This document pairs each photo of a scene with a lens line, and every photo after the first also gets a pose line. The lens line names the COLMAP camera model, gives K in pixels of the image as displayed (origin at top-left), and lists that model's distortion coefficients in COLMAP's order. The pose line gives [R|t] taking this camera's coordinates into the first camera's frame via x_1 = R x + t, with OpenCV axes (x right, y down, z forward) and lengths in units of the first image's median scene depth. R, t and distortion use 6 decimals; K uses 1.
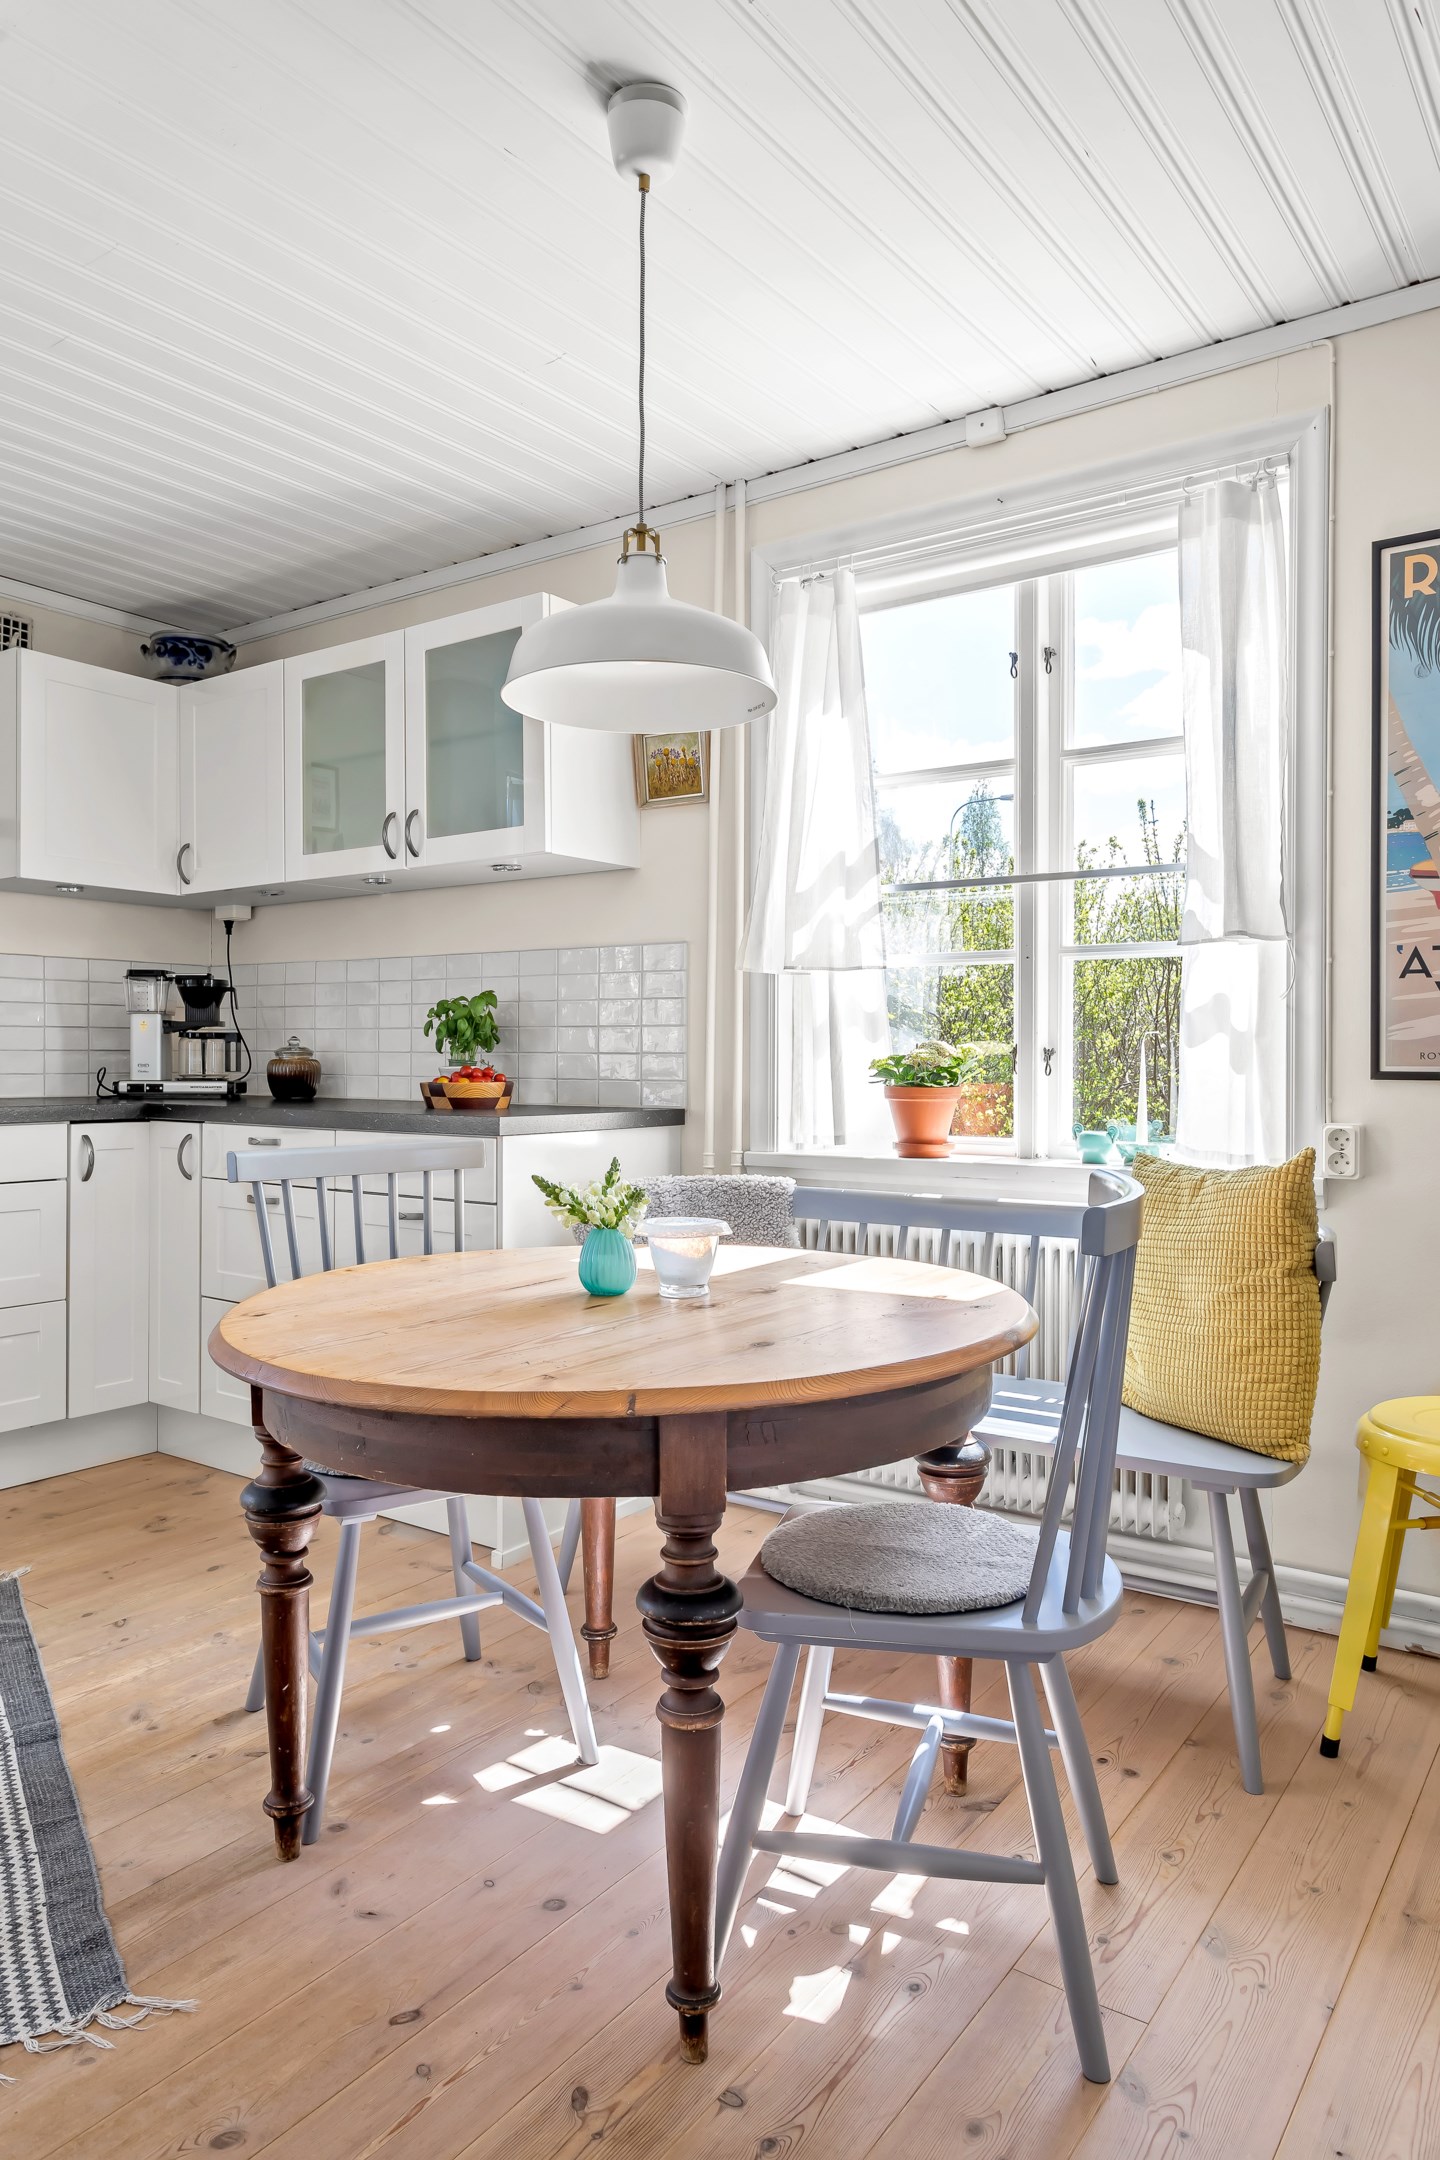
lens RADIAL K [[1425.9, 0, 718.2], [0, 1425.9, 1076.4], [0, 0, 1]] dist [-0.008667, 0.009498]
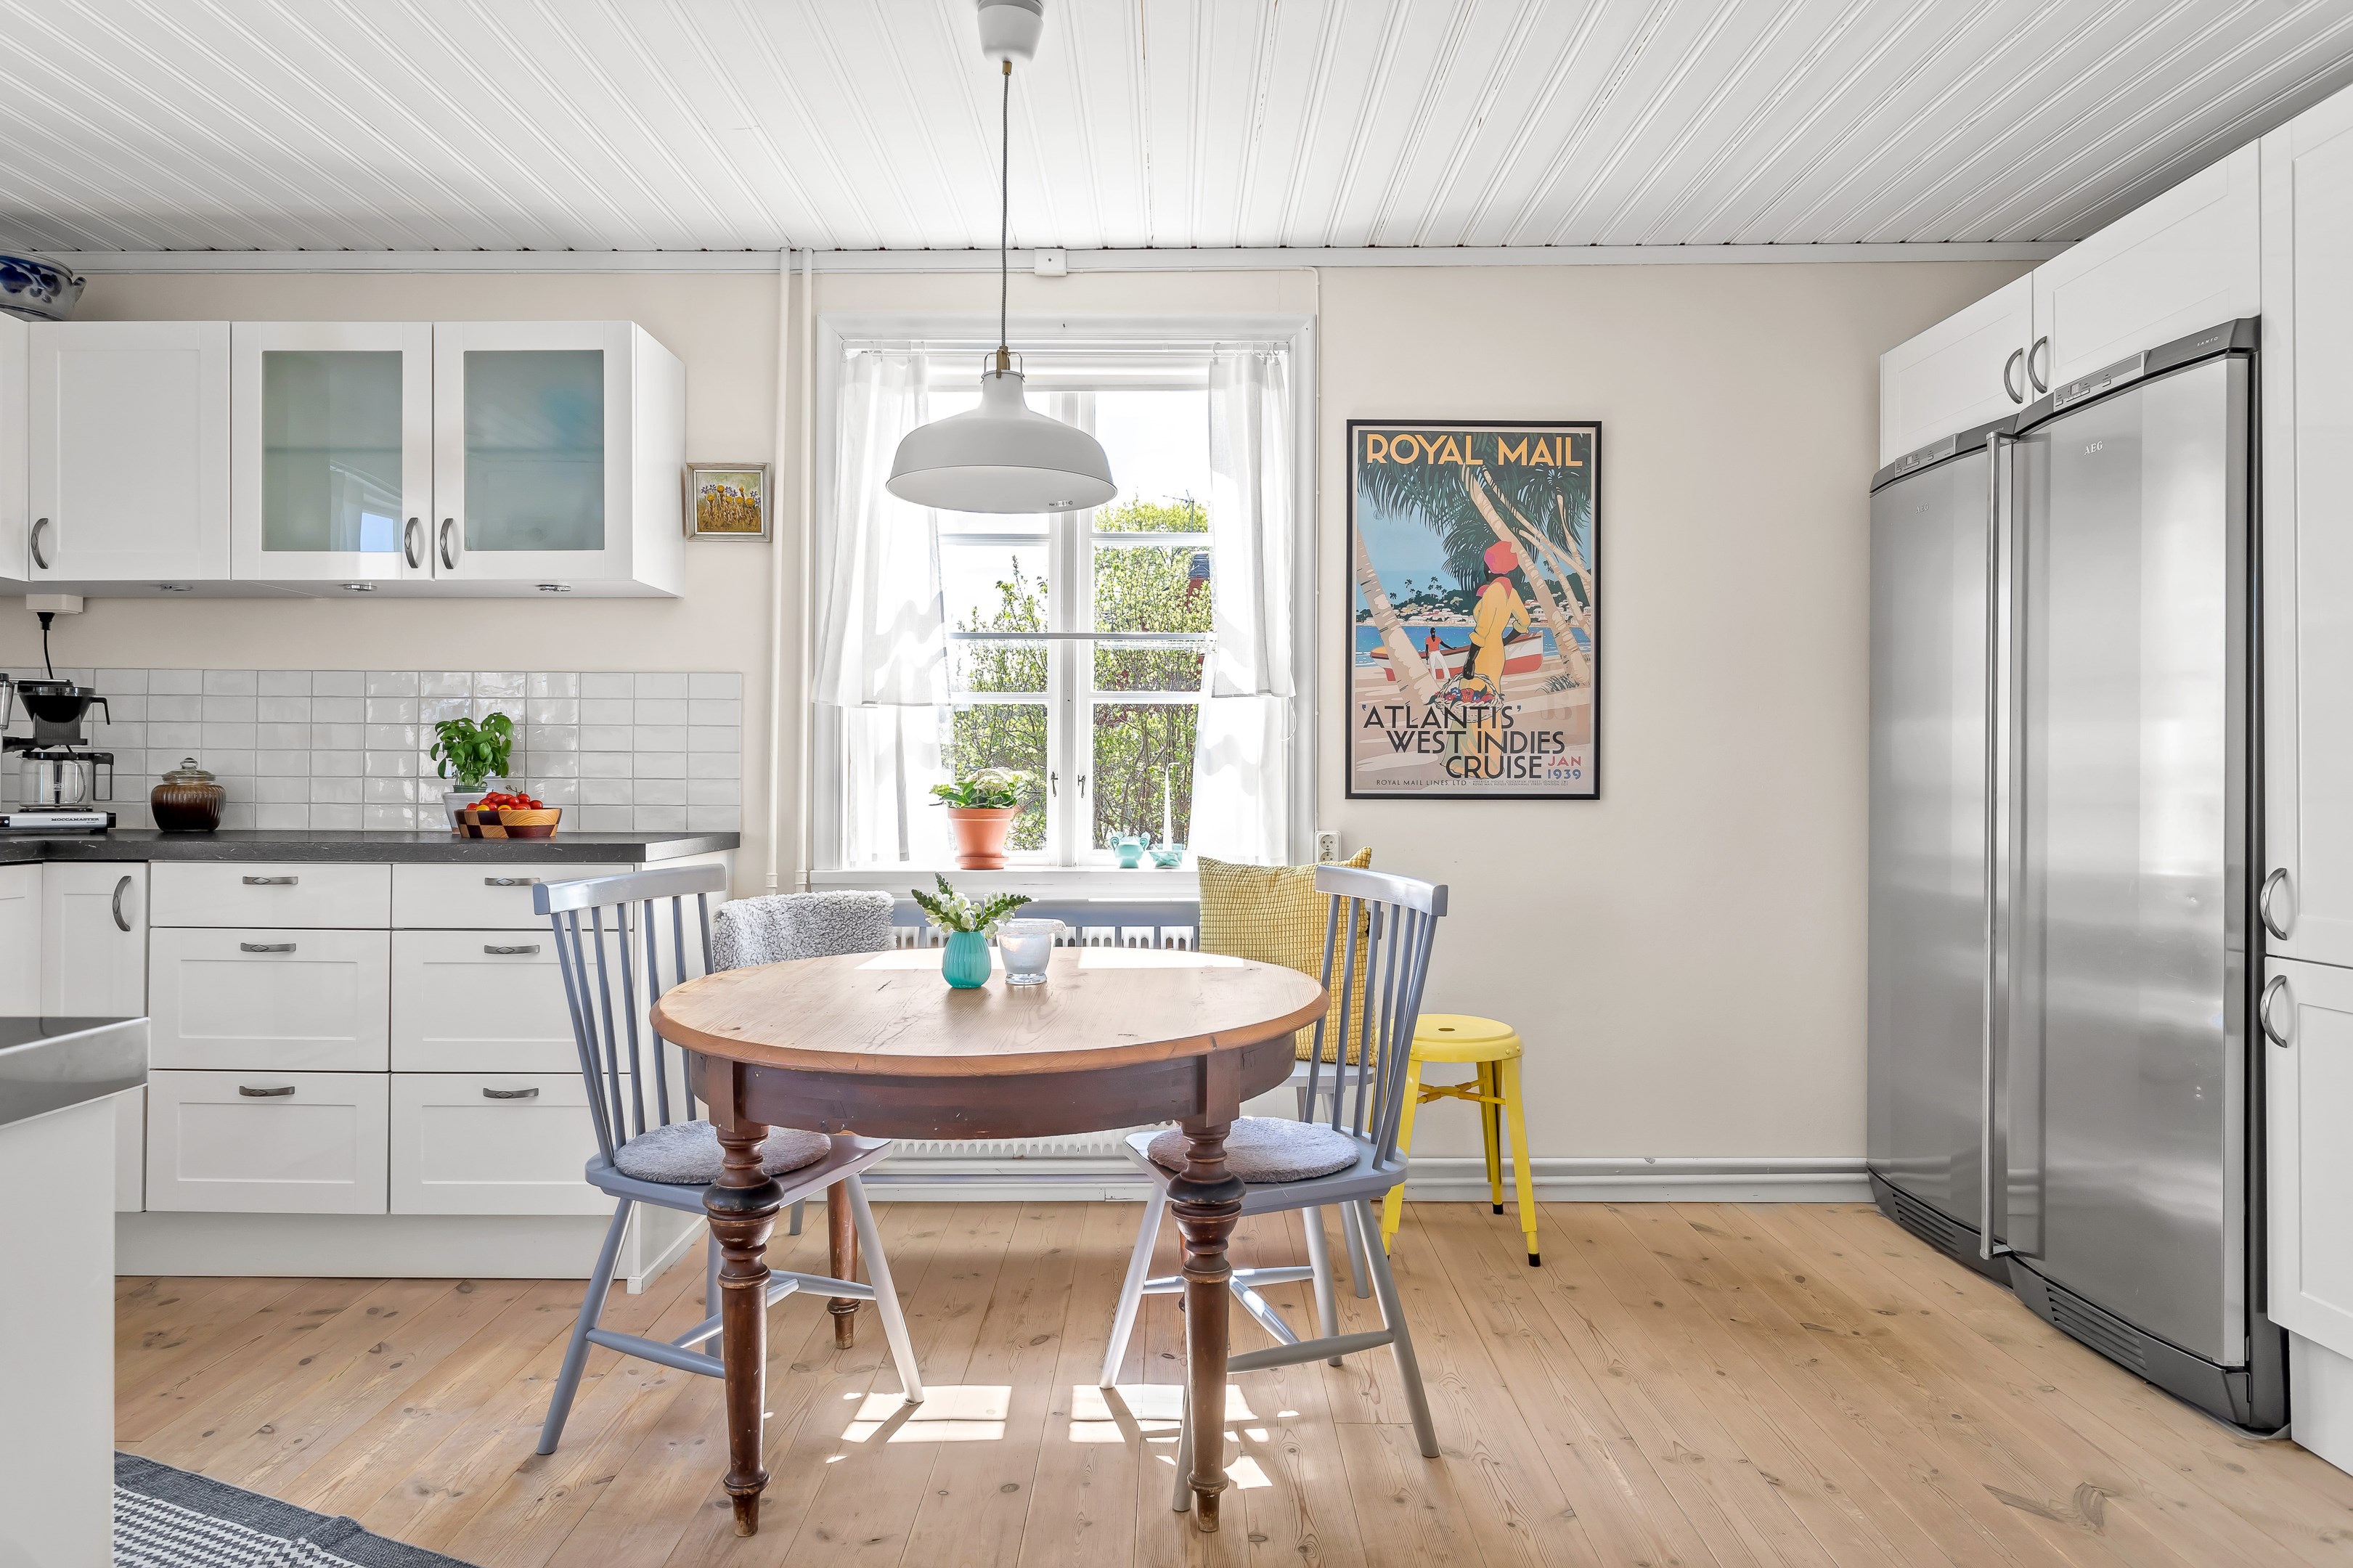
lens RADIAL K [[1454.3, 0, 1177.3], [0, 1454.3, 777.0], [0, 0, 1]] dist [-0.008646, 0.002737]
pose [[0.808021, -0.000576, 0.589154, -0.428956], [0.006842, 0.999941, -0.008405, -0.007220], [-0.589114, 0.010822, 0.807977, -0.052107]]
